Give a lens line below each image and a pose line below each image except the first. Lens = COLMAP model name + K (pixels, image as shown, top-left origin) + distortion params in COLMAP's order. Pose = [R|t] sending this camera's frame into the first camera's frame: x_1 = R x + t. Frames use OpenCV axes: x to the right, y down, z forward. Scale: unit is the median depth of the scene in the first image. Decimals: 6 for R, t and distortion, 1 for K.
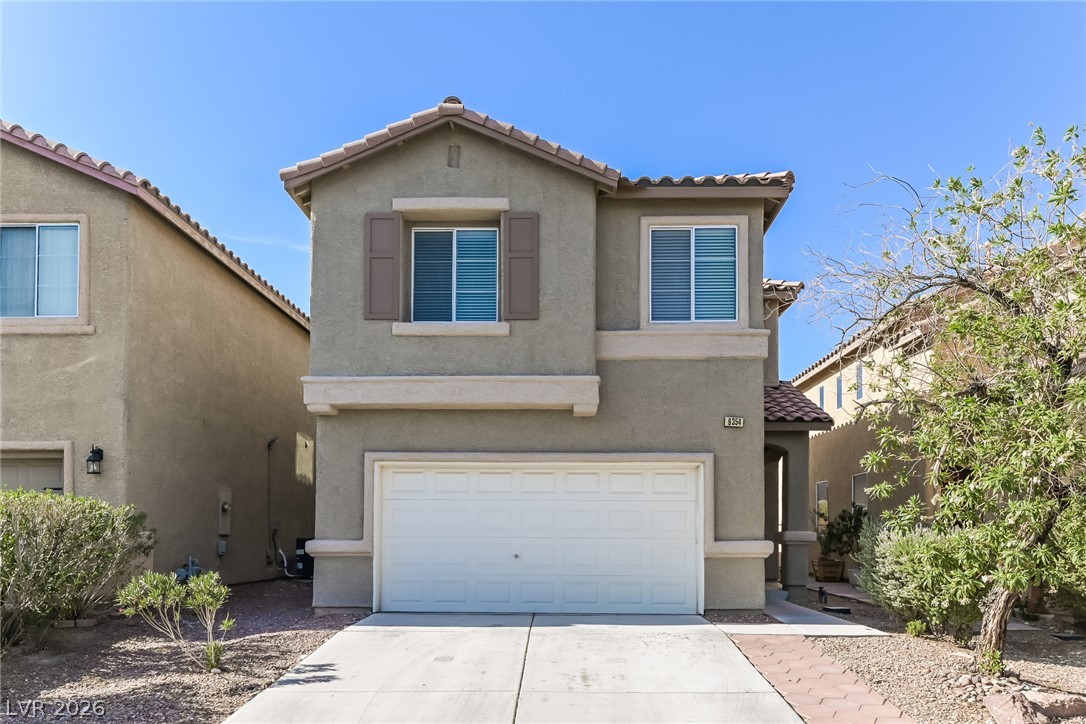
lens RADIAL K [[752.1, 0, 544.1], [0, 752.1, 362.3], [0, 0, 1]] dist [0.005959, 0.002780]
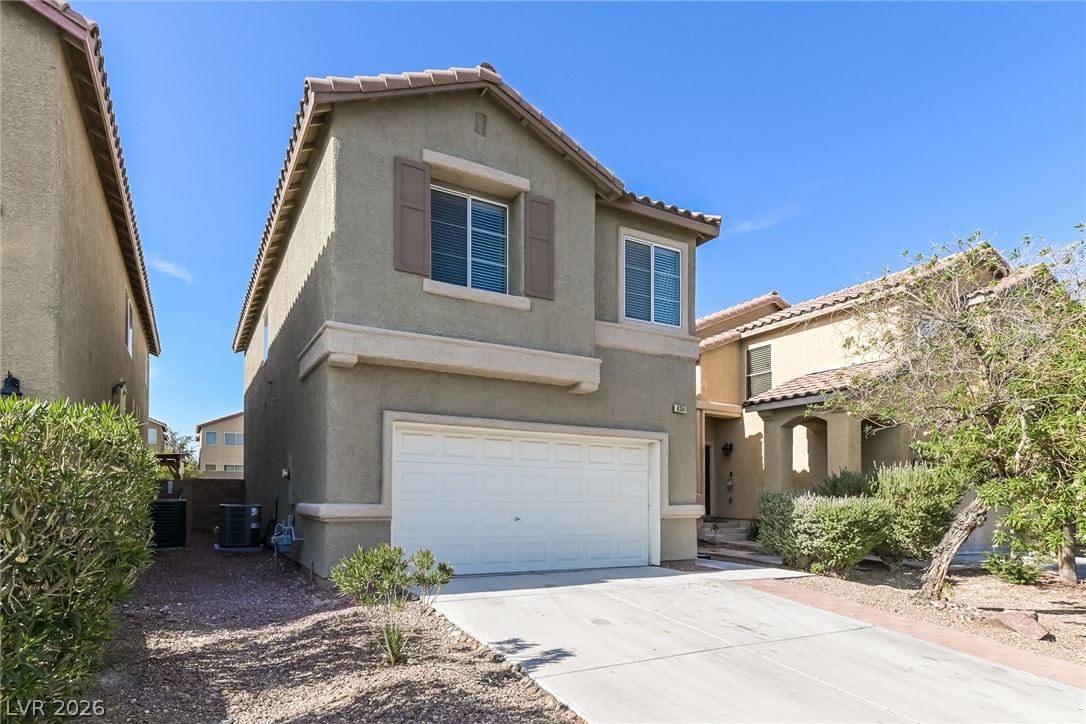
lens RADIAL K [[623.7, 0, 543.1], [0, 623.7, 376.1], [0, 0, 1]] dist [0.028779, -0.000533]
pose [[0.860278, 0.103677, 0.499173, -0.455574], [-0.121282, 0.992614, 0.002855, 0.050039], [-0.495190, -0.062996, 0.866498, 0.227587]]
